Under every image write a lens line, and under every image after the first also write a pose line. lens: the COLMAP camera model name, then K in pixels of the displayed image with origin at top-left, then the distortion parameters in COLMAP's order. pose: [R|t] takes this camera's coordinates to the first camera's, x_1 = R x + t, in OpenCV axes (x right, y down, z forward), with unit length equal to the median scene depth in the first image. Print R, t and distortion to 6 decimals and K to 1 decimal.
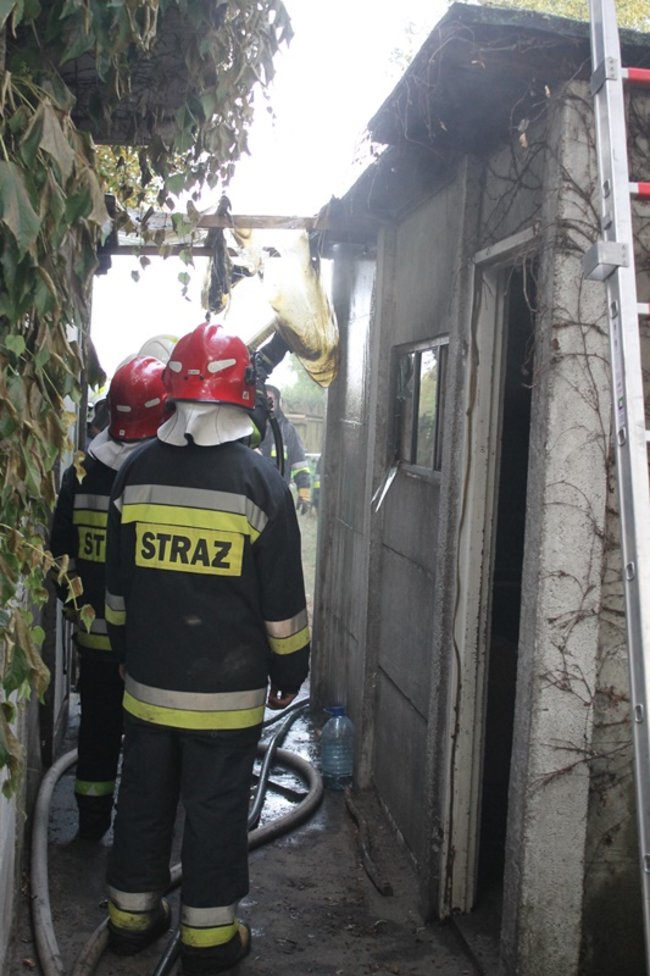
lens RADIAL K [[1482.4, 0, 325.0], [0, 1482.4, 488.0], [0, 0, 1]] dist [-0.008232, -0.025999]
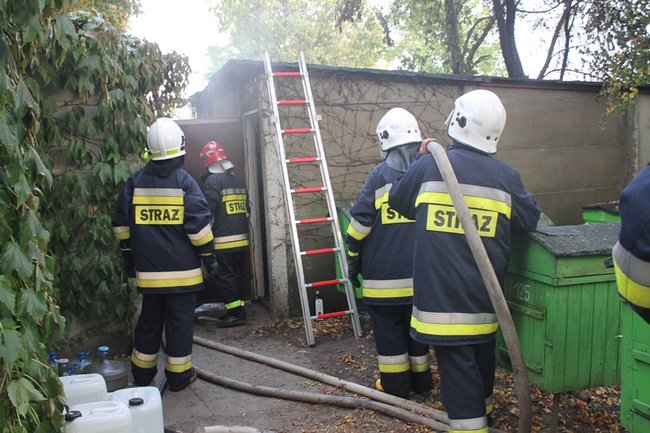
lens RADIAL K [[696.3, 0, 325.0], [0, 696.3, 216.5], [0, 0, 1]] dist [-0.097094, 0.001518]
pose [[0.976461, -0.117367, 0.180966, -0.050356], [0.108601, 0.992412, 0.057649, 0.018196], [-0.186359, -0.036639, 0.981798, -0.875948]]
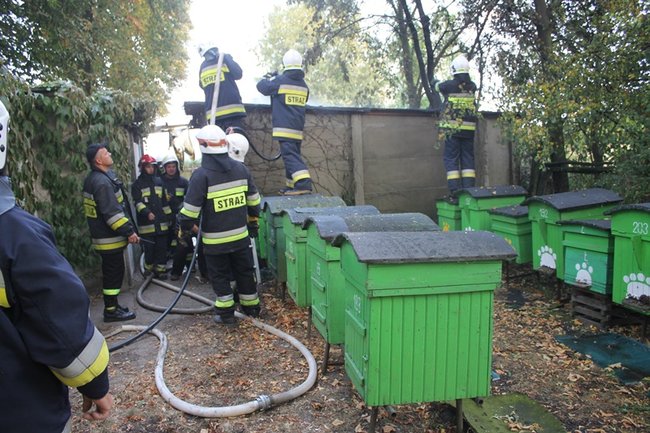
lens RADIAL K [[555.1, 0, 325.0], [0, 555.1, 216.5], [0, 0, 1]] dist [-0.165003, 0.136813]
pose [[0.987431, -0.114099, 0.109369, 0.344472], [0.107562, 0.992141, 0.063934, 0.065847], [-0.115805, -0.051366, 0.991943, -1.285411]]
